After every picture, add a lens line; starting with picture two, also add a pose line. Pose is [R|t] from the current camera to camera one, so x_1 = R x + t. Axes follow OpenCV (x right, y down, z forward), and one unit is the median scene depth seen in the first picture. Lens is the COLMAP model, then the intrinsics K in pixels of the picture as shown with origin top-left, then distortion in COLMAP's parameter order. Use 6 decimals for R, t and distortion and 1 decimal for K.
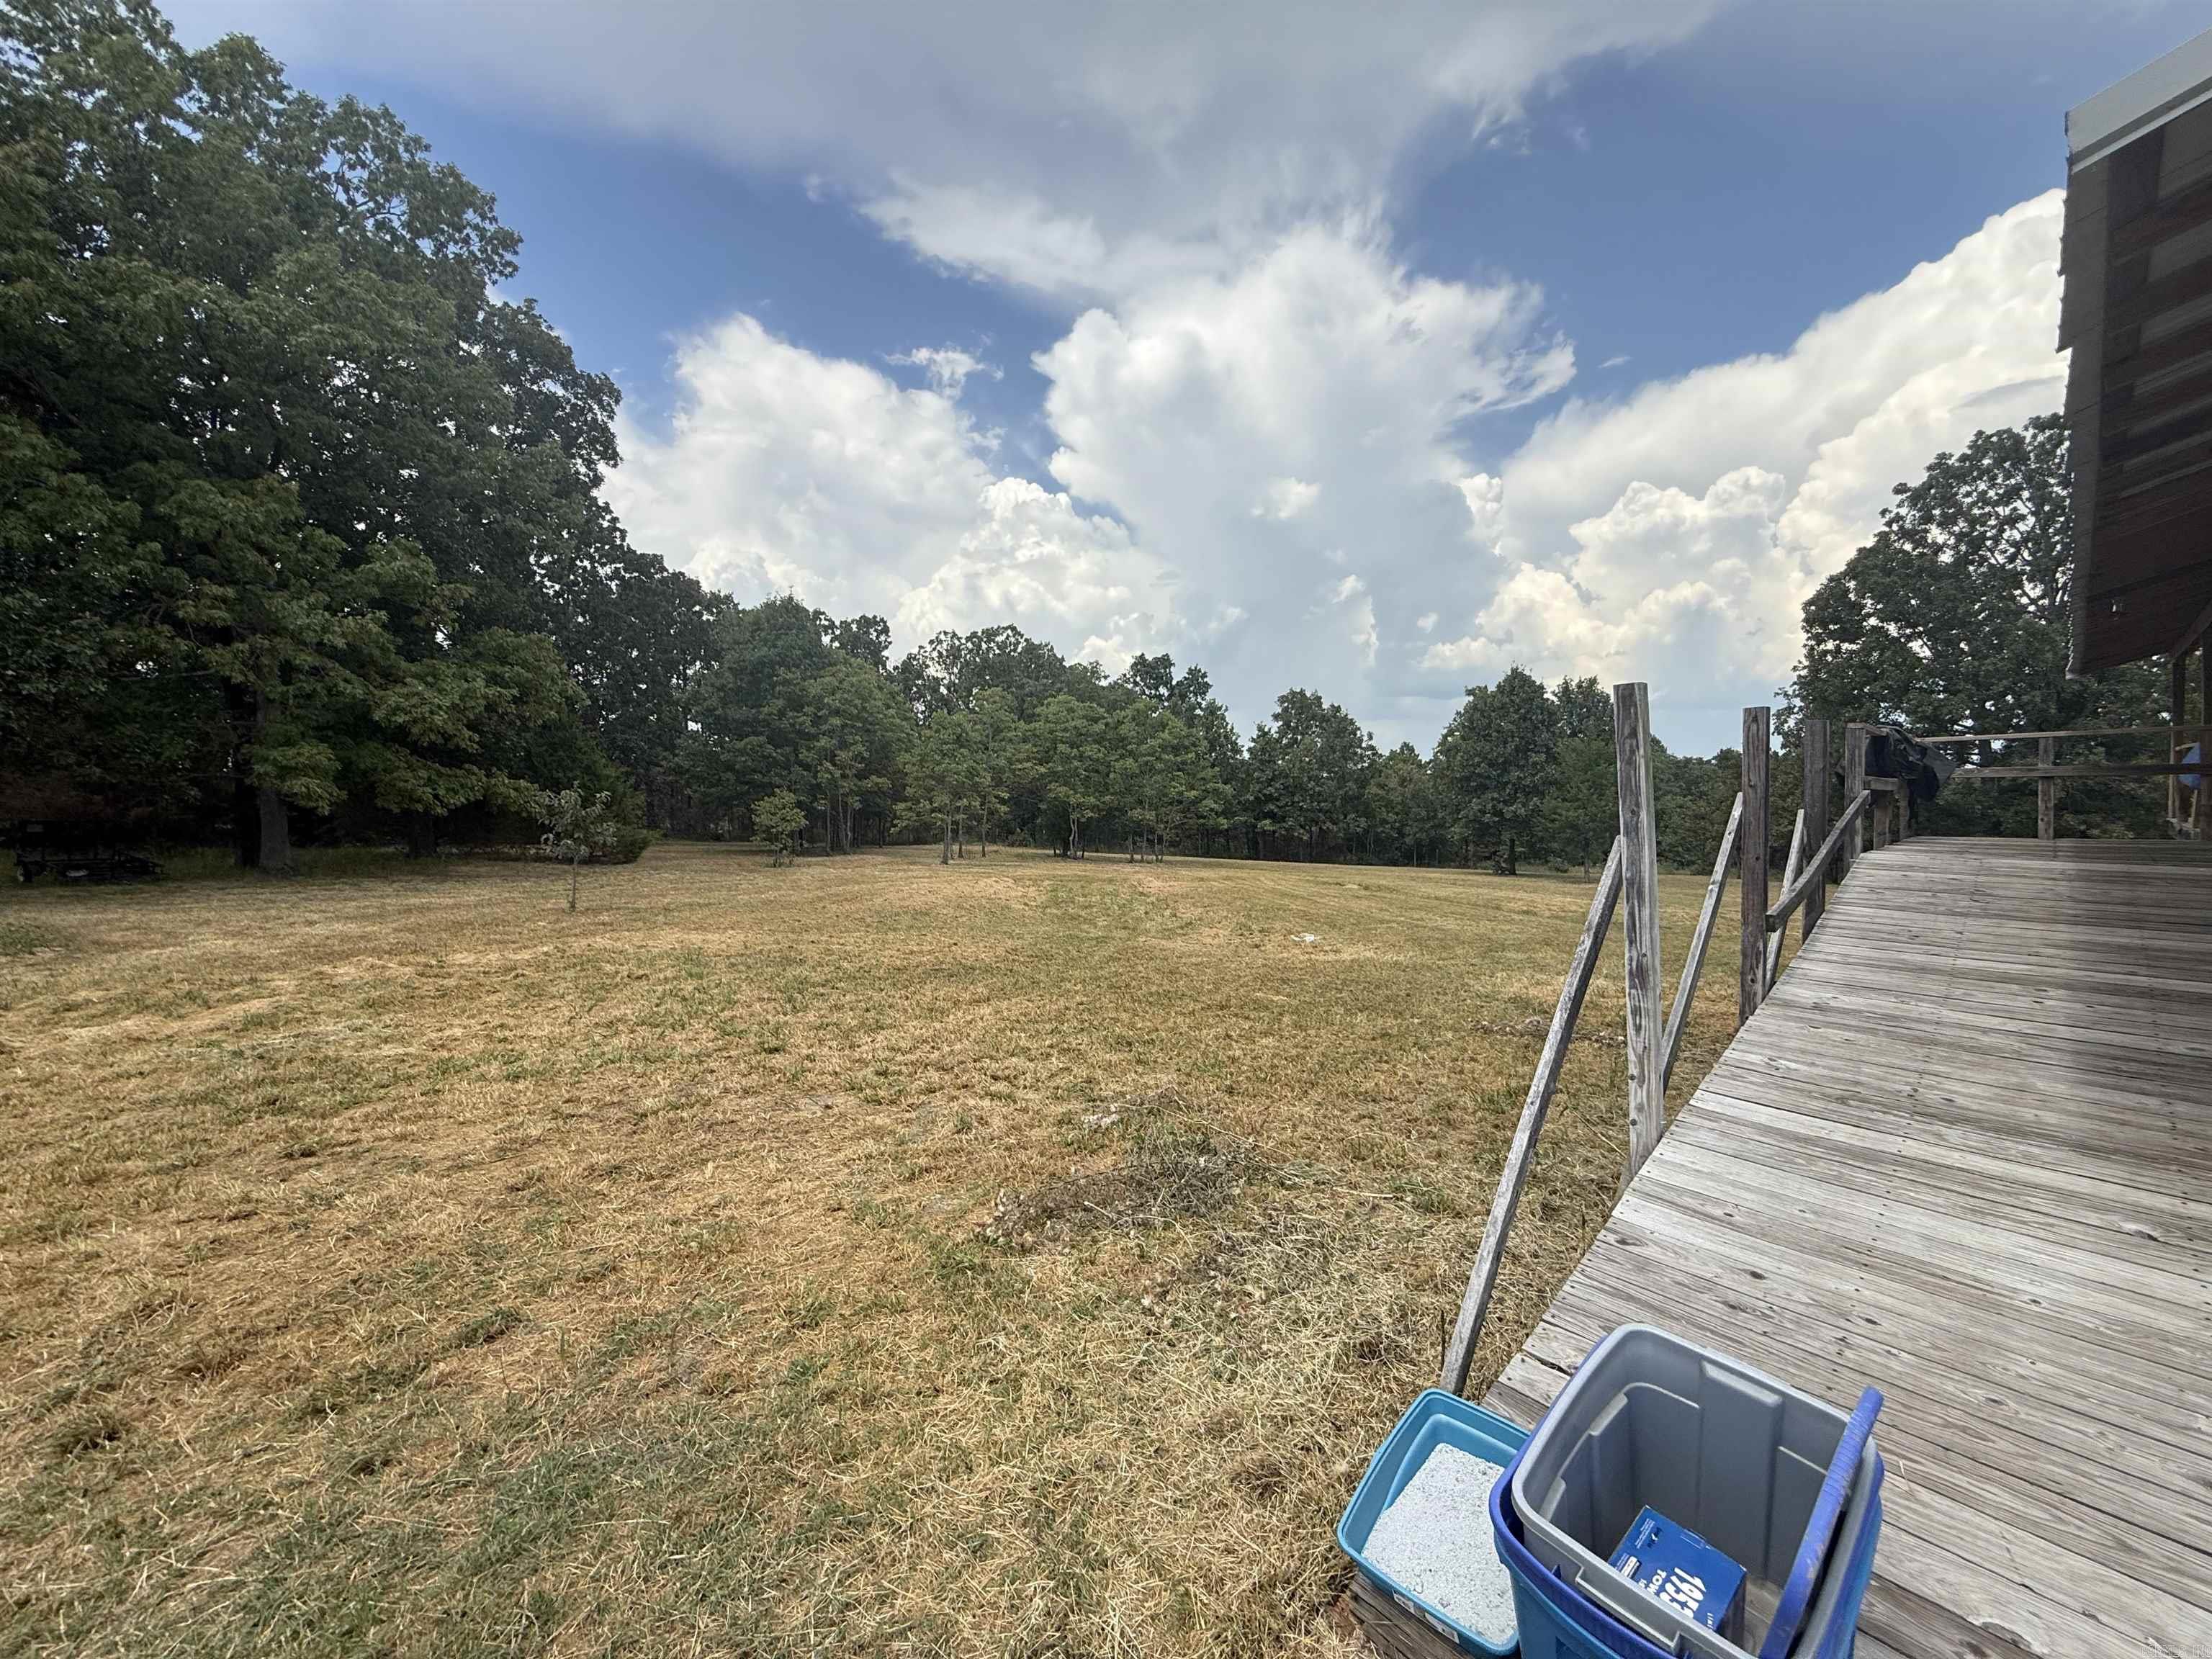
lens RADIAL K [[890.5, 0, 1096.6], [0, 890.5, 825.6], [0, 0, 1]] dist [-0.003682, -0.000030]
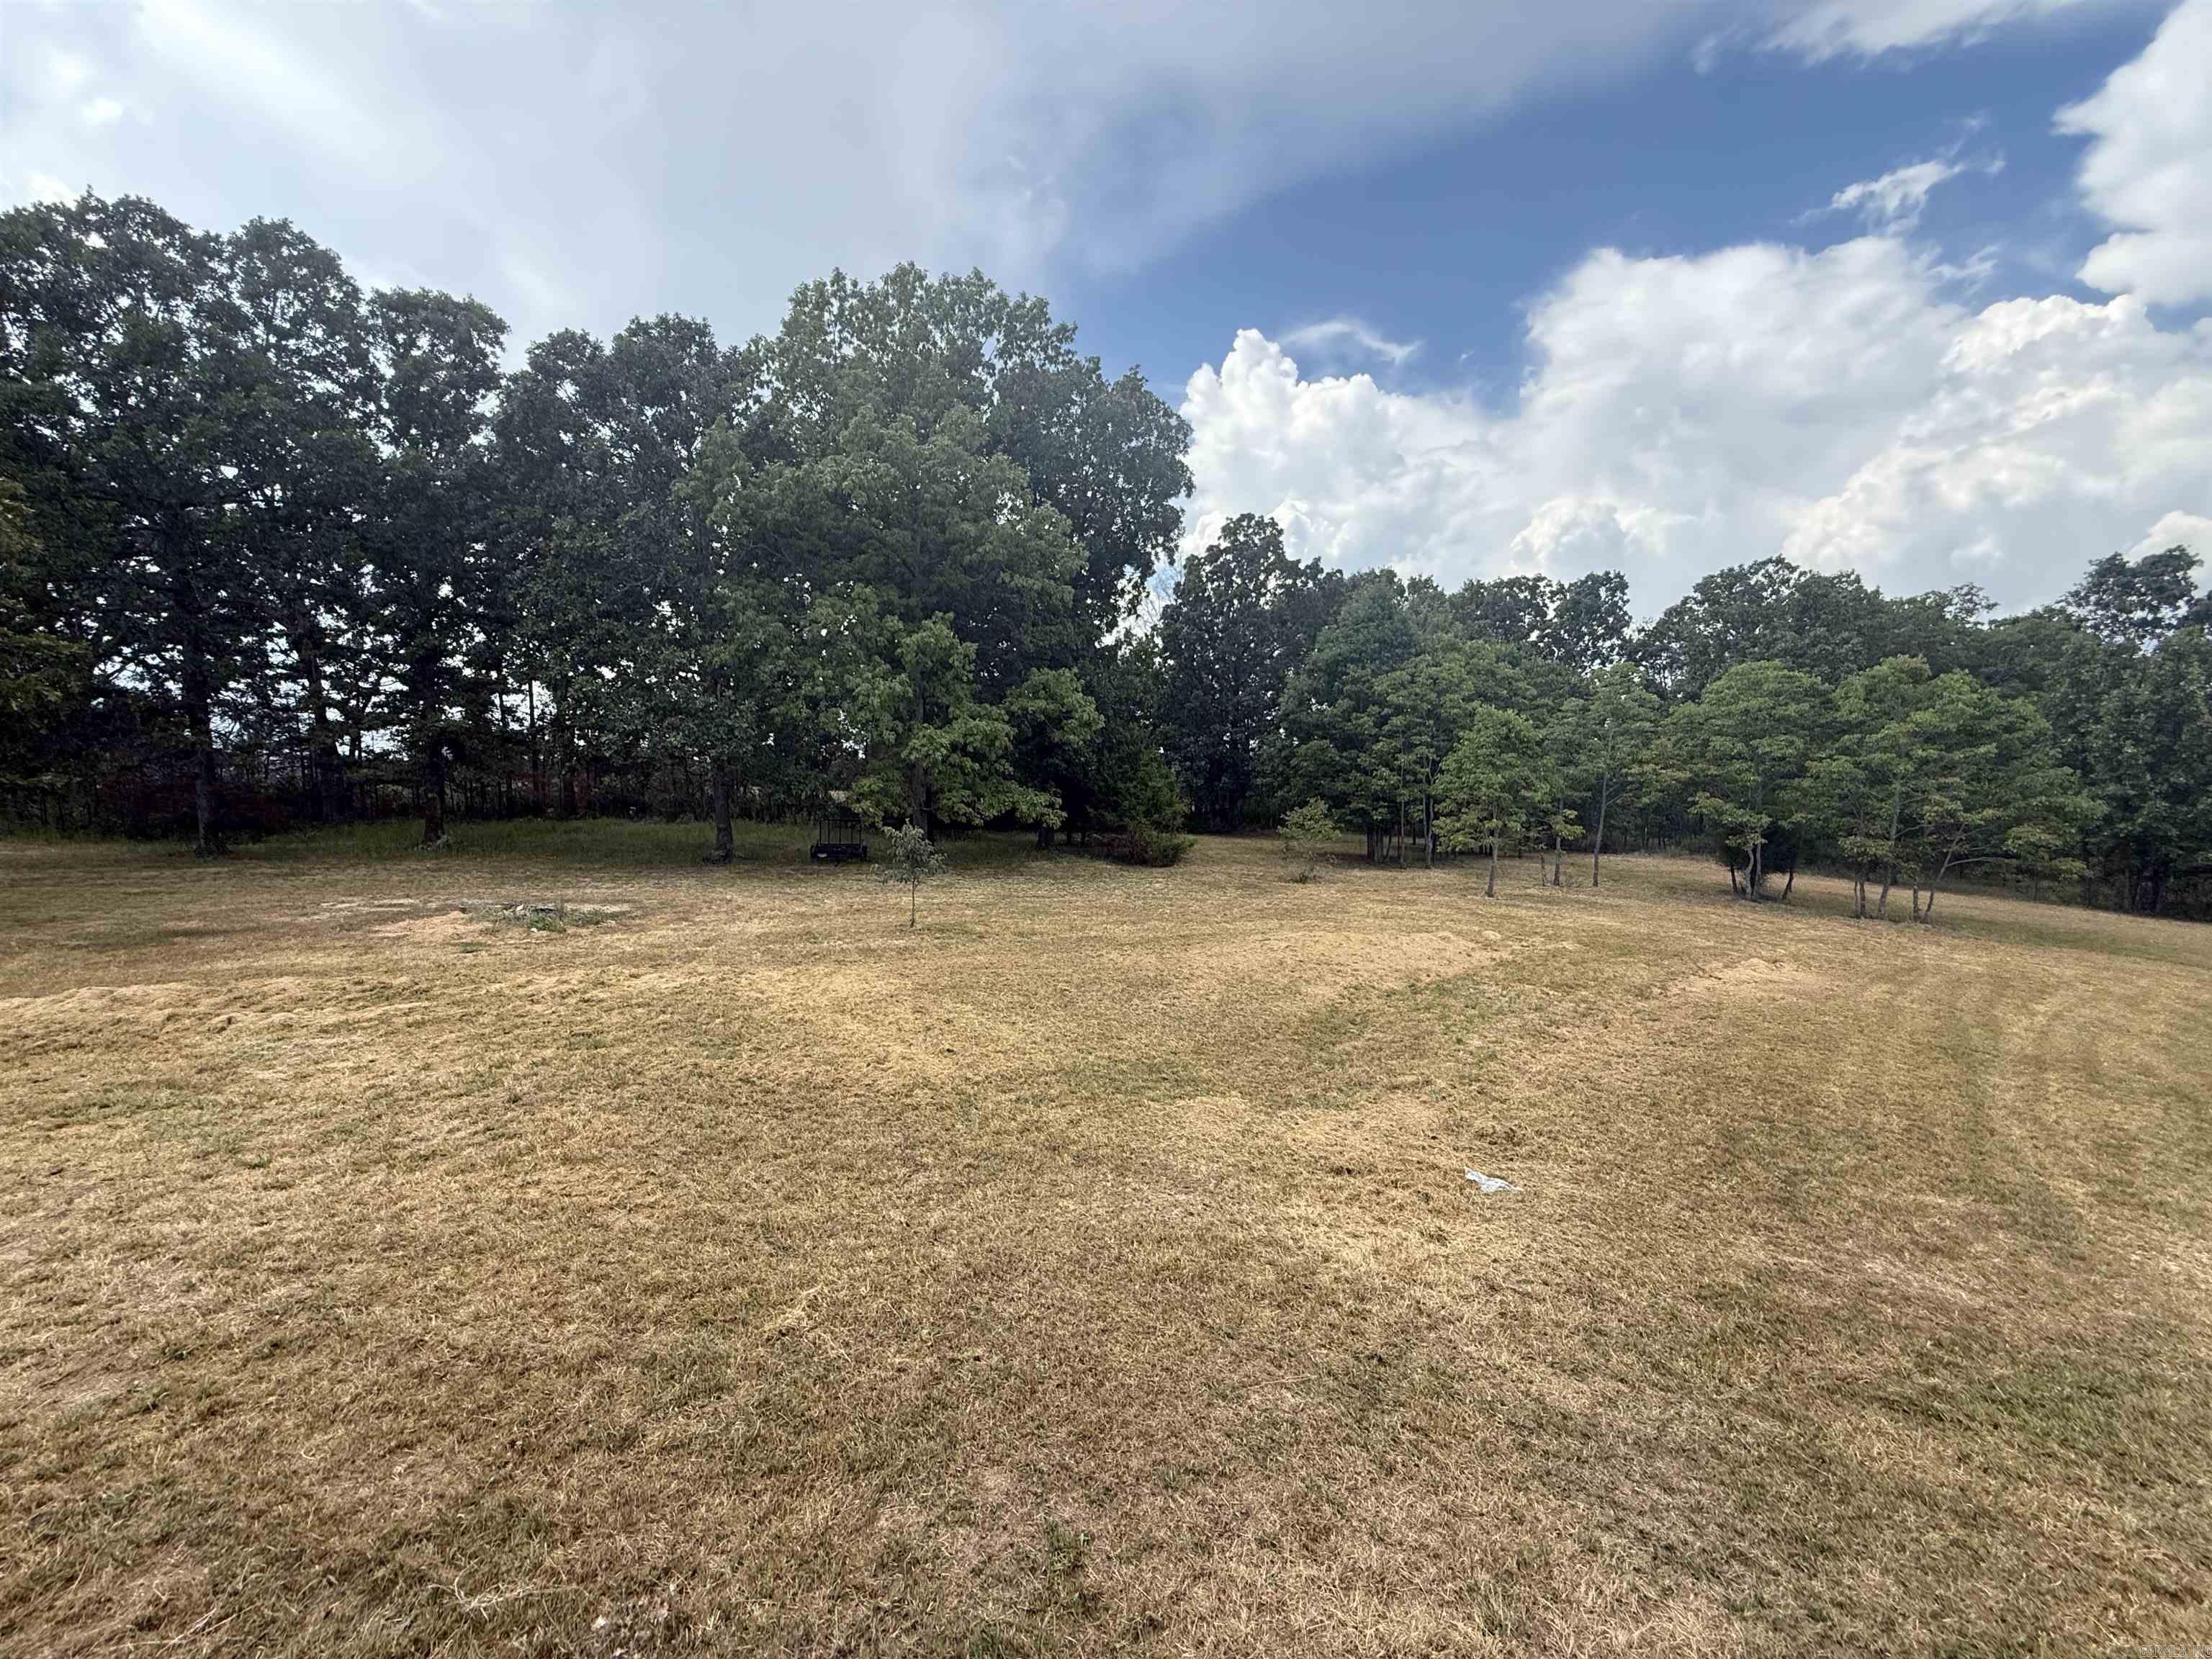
lens RADIAL K [[884.3, 0, 1097.0], [0, 884.3, 825.4], [0, 0, 1]] dist [0.001792, 0.000437]
pose [[0.636412, 0.048452, -0.769826, 0.191242], [-0.024688, 0.998793, 0.042454, -0.040554], [0.770954, -0.008012, 0.636840, 0.190200]]
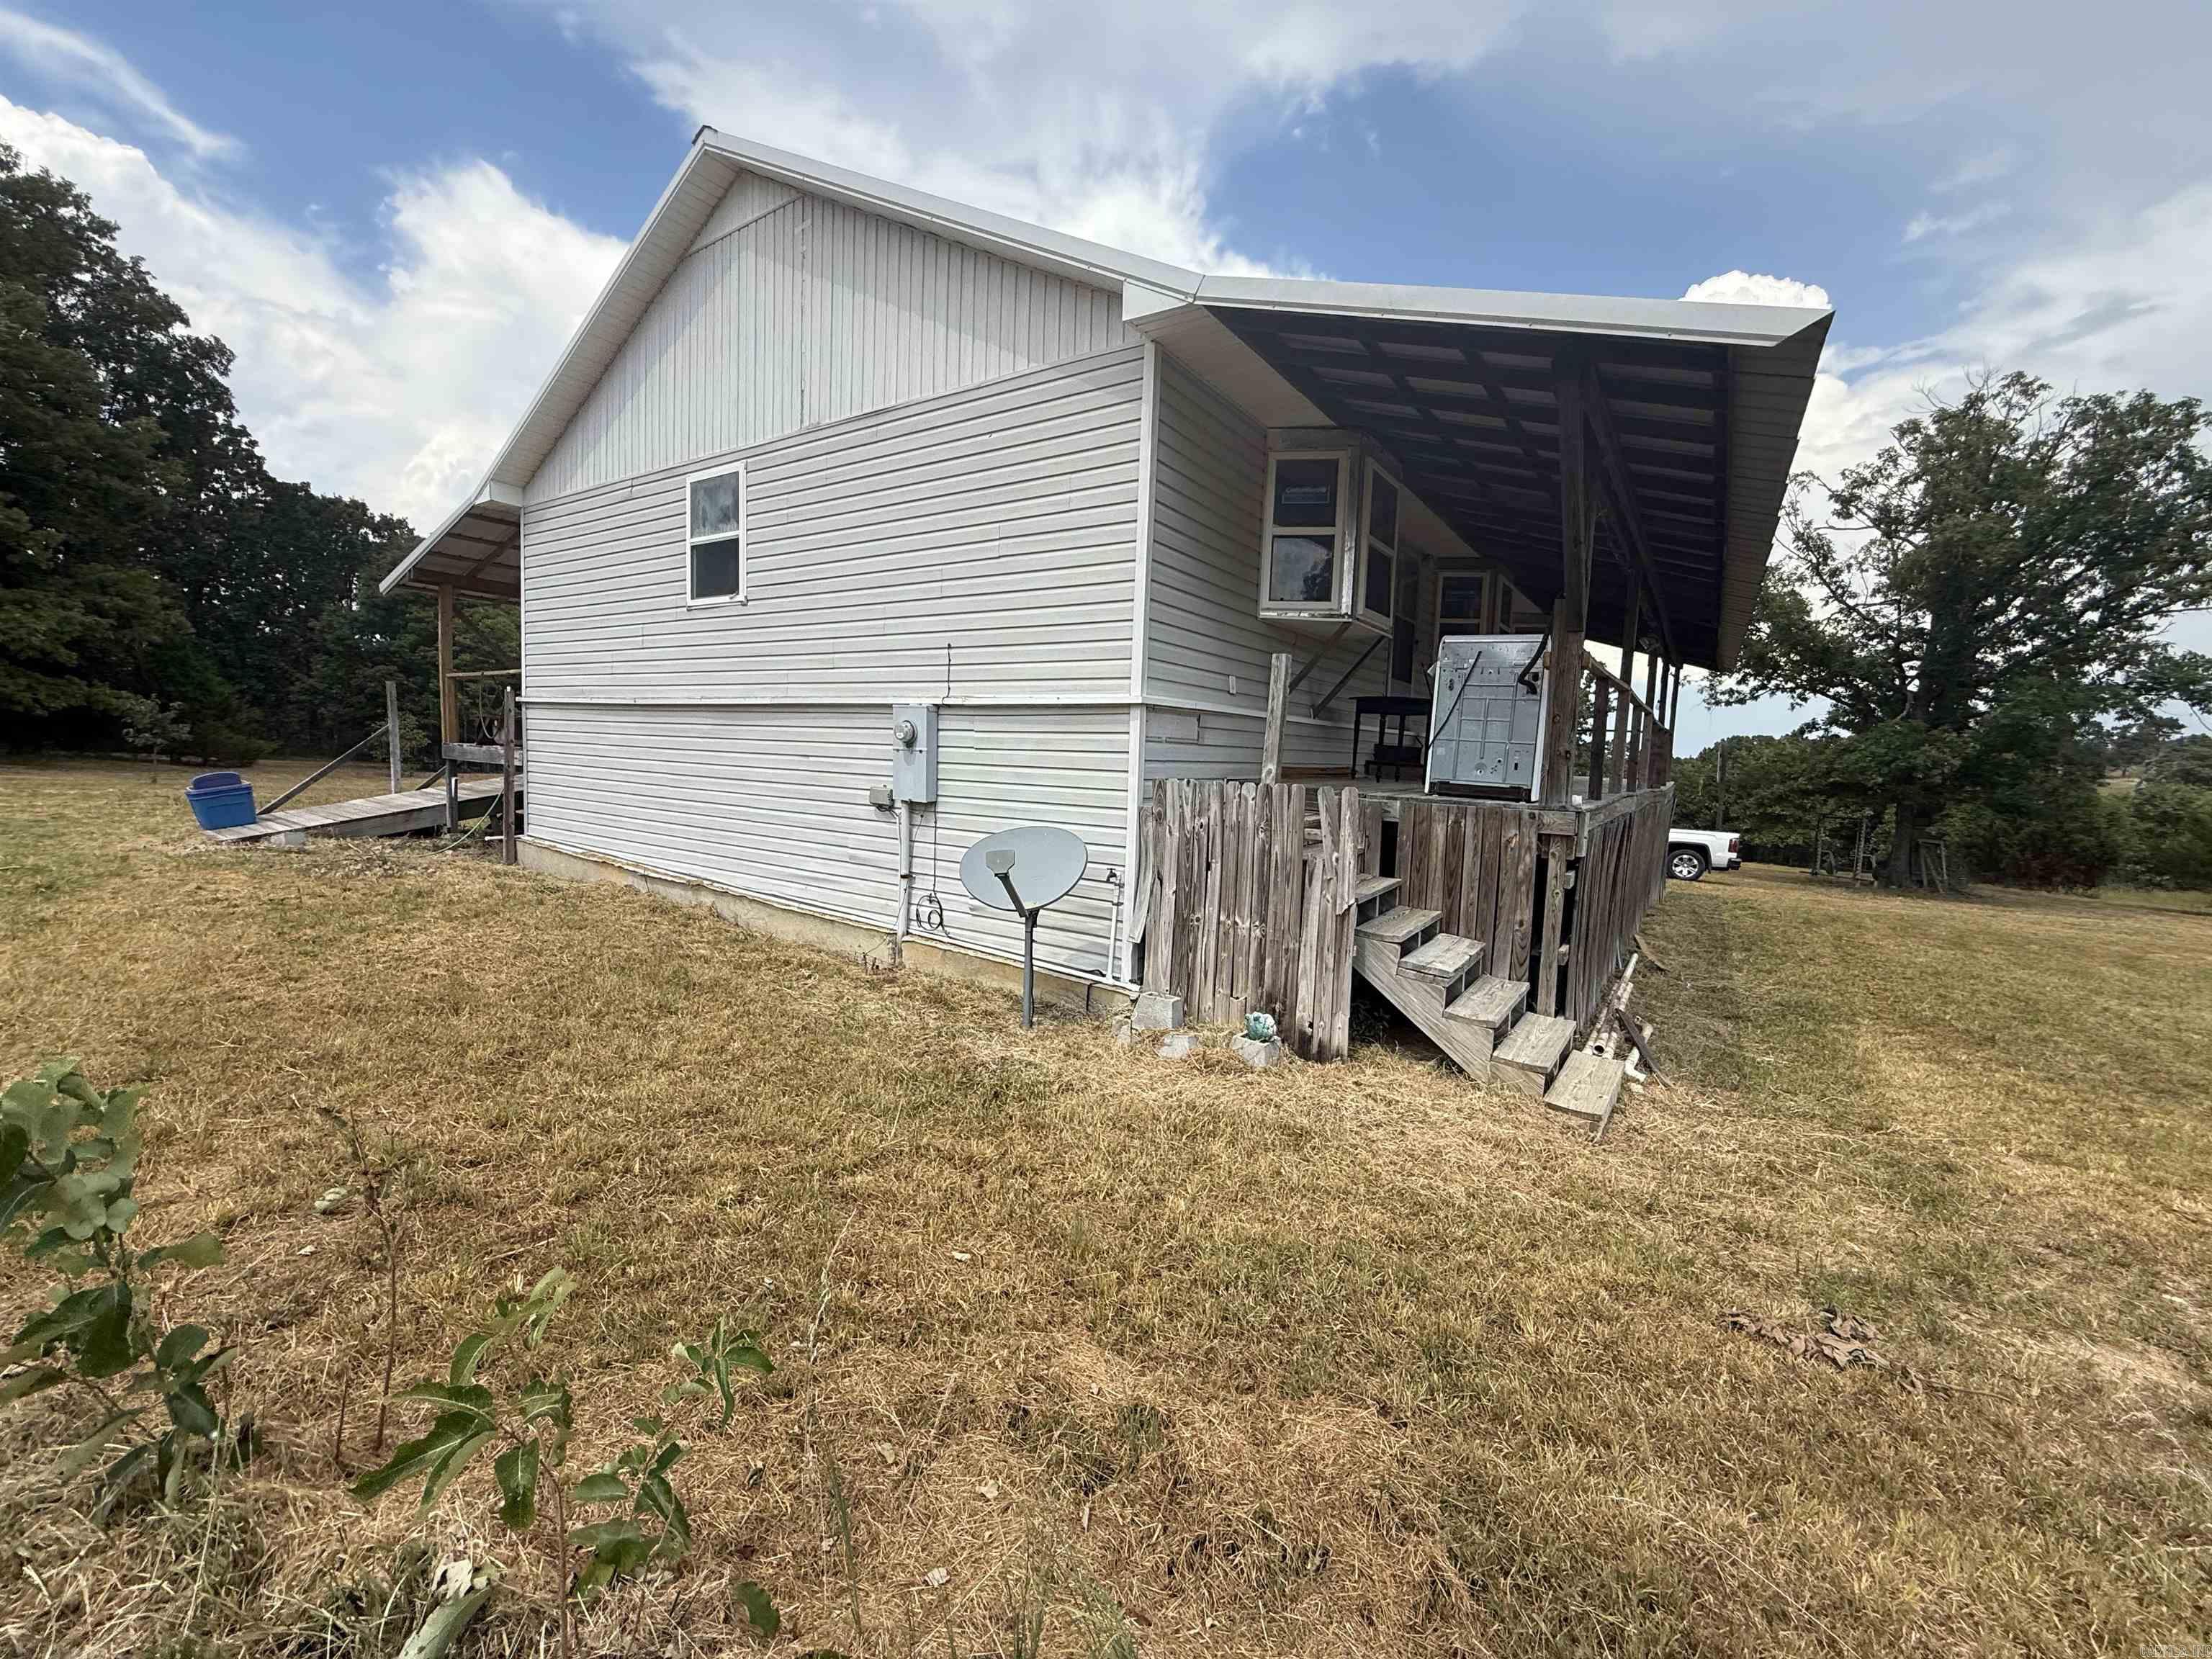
lens RADIAL K [[891.1, 0, 1106.0], [0, 891.1, 829.5], [0, 0, 1]] dist [0.000829, -0.000309]
pose [[0.973635, 0.023628, 0.226886, 0.248651], [-0.036314, 0.997992, 0.051902, 0.016259], [-0.225204, -0.058773, 0.972537, -0.320403]]
